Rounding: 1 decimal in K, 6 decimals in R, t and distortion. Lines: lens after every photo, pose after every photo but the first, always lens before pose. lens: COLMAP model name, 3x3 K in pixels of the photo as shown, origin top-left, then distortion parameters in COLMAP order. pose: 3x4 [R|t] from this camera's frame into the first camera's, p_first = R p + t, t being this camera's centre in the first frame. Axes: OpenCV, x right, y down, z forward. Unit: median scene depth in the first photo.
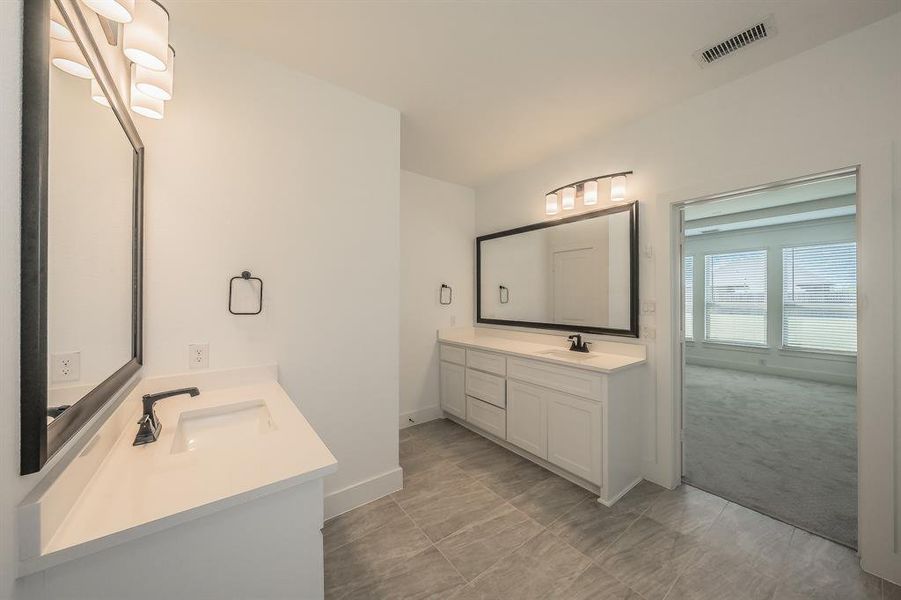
lens RADIAL K [[316.9, 0, 448.7], [0, 316.9, 296.8], [0, 0, 1]] dist [-0.000012, -0.000072]
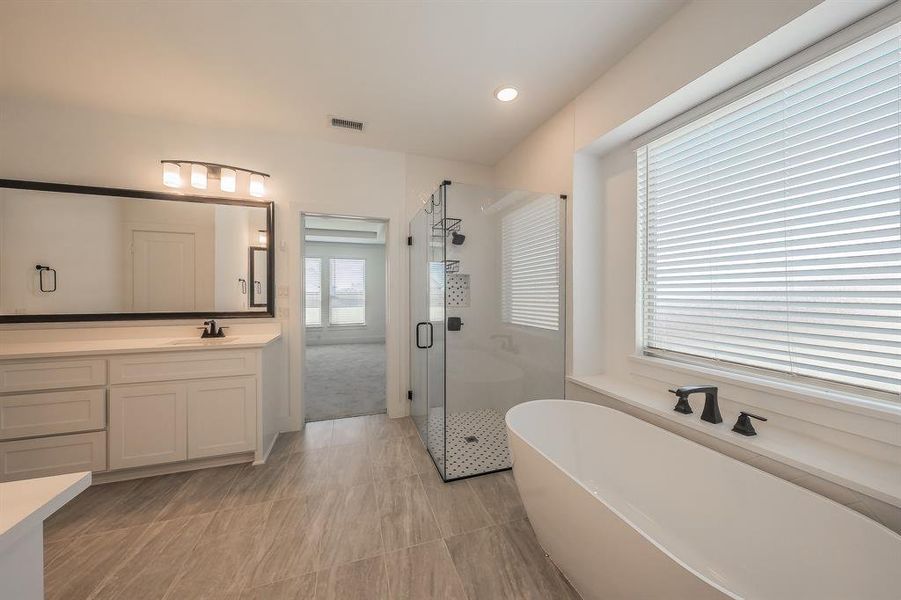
lens RADIAL K [[306.5, 0, 449.3], [0, 306.5, 296.7], [0, 0, 1]] dist [-0.001477, -0.000177]
pose [[0.320447, -0.002297, 0.947264, -0.284806], [0.000227, 0.999997, 0.002349, 0.050441], [-0.947266, -0.000538, 0.320447, 0.010495]]
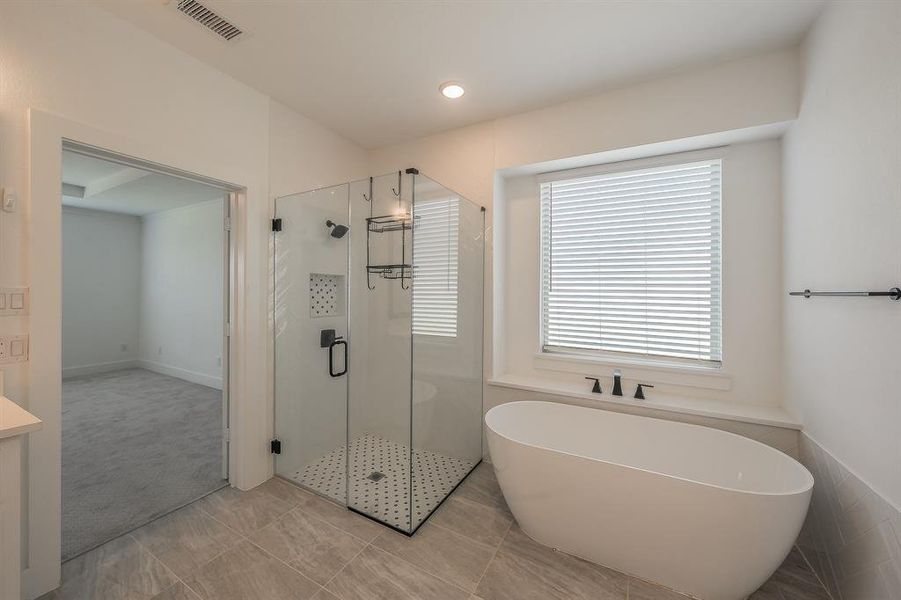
lens RADIAL K [[336.0, 0, 440.3], [0, 336.0, 291.4], [0, 0, 1]] dist [-0.000462, -0.000055]
pose [[-0.398260, 0.005817, 0.917254, -0.212680], [-0.002861, 0.999967, -0.007584, 0.018877], [-0.917268, -0.005645, -0.398231, 0.540625]]
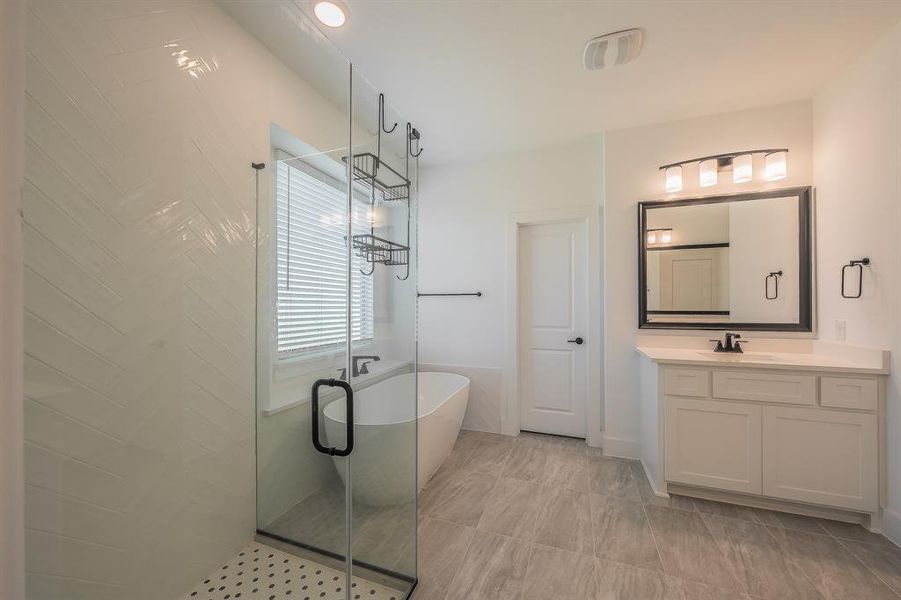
lens RADIAL K [[340.4, 0, 450.5], [0, 340.4, 300.0], [0, 0, 1]] dist [0.000639, 0.000037]
pose [[-0.841389, 0.004162, -0.540413, 0.810327], [0.010462, 0.999908, -0.008587, 0.053703], [0.540328, -0.012878, -0.841356, 0.870075]]
